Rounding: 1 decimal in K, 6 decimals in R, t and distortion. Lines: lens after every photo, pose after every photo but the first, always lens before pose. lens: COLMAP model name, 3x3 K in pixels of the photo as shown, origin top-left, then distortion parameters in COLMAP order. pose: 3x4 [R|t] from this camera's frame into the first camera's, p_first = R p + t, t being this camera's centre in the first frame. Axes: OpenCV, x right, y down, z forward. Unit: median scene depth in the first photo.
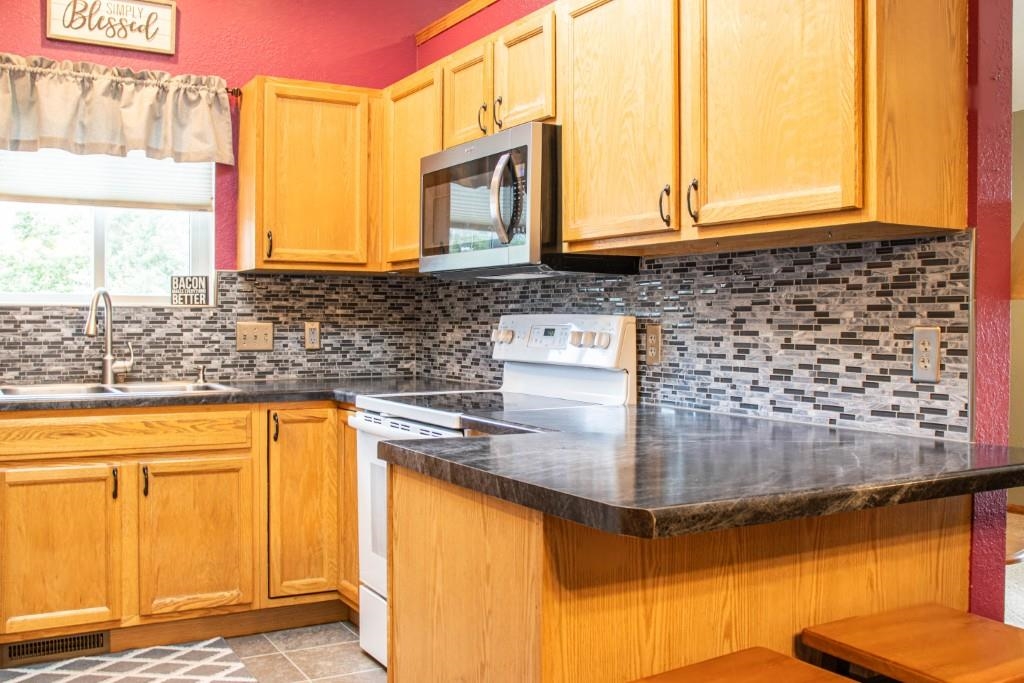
lens RADIAL K [[961.8, 0, 537.7], [0, 961.8, 337.2], [0, 0, 1]] dist [-0.065740, 0.000000]
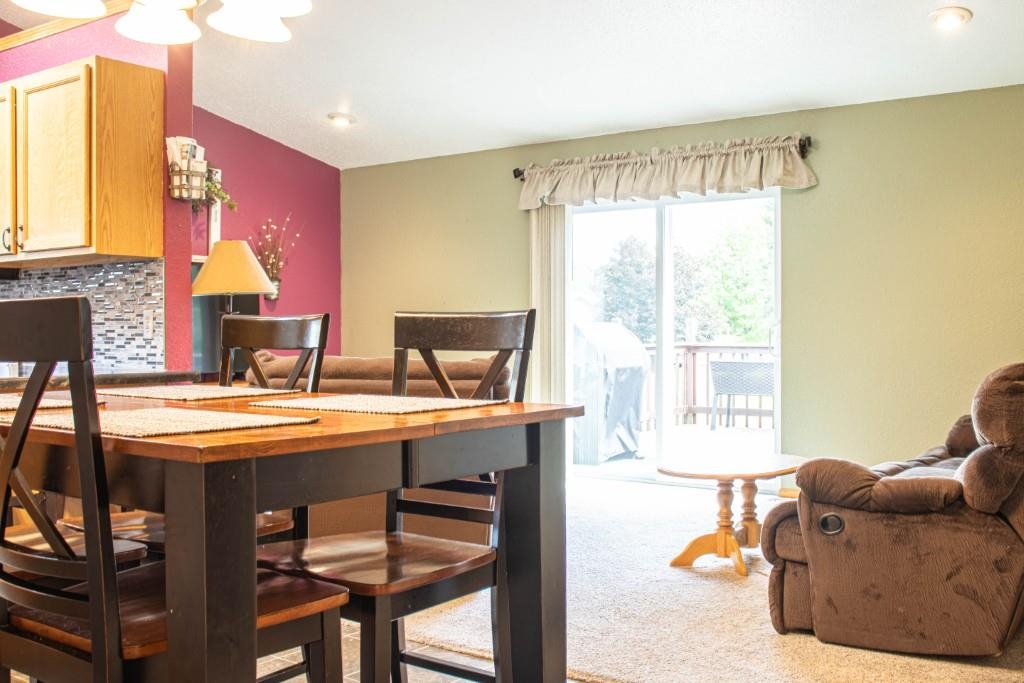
lens RADIAL K [[1020.5, 0, 512.1], [0, 1020.5, 342.0], [0, 0, 1]] dist [-0.014842, 0.000000]
pose [[0.930645, -0.007790, 0.365840, 0.204458], [0.010688, 0.999926, -0.005896, 0.042492], [-0.365767, 0.009397, 0.930659, -0.658377]]
